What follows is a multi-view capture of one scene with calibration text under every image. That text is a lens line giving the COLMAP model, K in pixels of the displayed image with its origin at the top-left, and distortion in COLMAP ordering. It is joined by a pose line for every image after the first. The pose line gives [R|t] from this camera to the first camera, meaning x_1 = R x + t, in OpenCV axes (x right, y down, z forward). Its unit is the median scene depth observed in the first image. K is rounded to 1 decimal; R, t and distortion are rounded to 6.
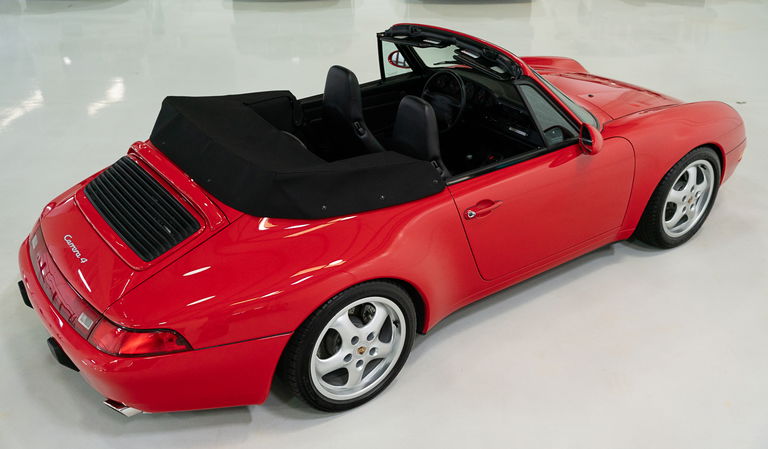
lens RADIAL K [[773.2, 0, 381.3], [0, 773.2, 222.4], [0, 0, 1]] dist [0.010822, 0.000000]
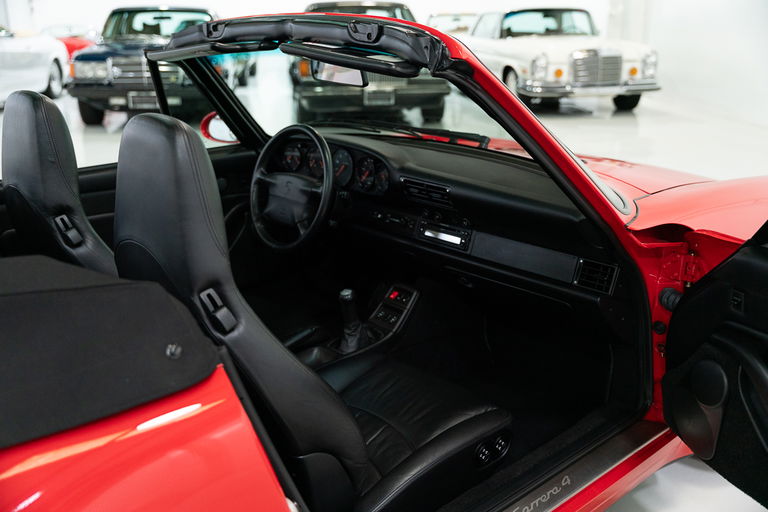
lens RADIAL K [[749.0, 0, 380.8], [0, 749.0, 260.7], [0, 0, 1]] dist [0.011146, 0.000000]
pose [[0.994775, -0.036123, 0.095490, 0.098712], [0.051814, 0.984538, -0.167335, -0.028774], [-0.087969, 0.171408, 0.981265, 0.585536]]
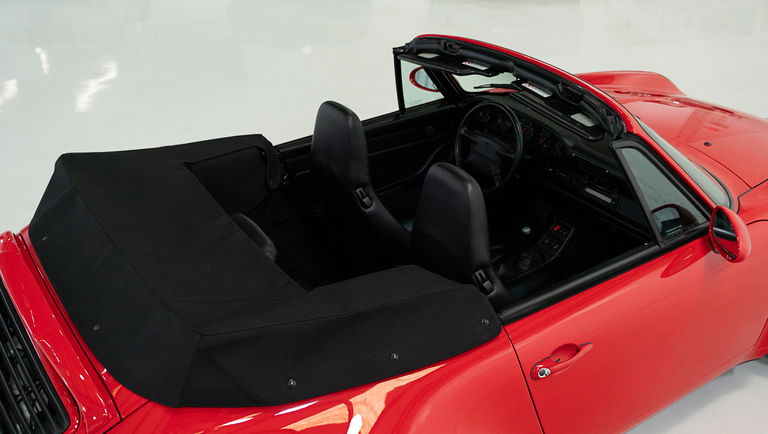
lens RADIAL K [[796.4, 0, 389.8], [0, 796.4, 222.3], [0, 0, 1]] dist [0.001973, 0.000000]
pose [[0.999810, 0.012546, -0.014938, 0.004025], [-0.012118, 0.999522, 0.028445, -0.119131], [0.015288, -0.028259, 0.999484, 0.318064]]
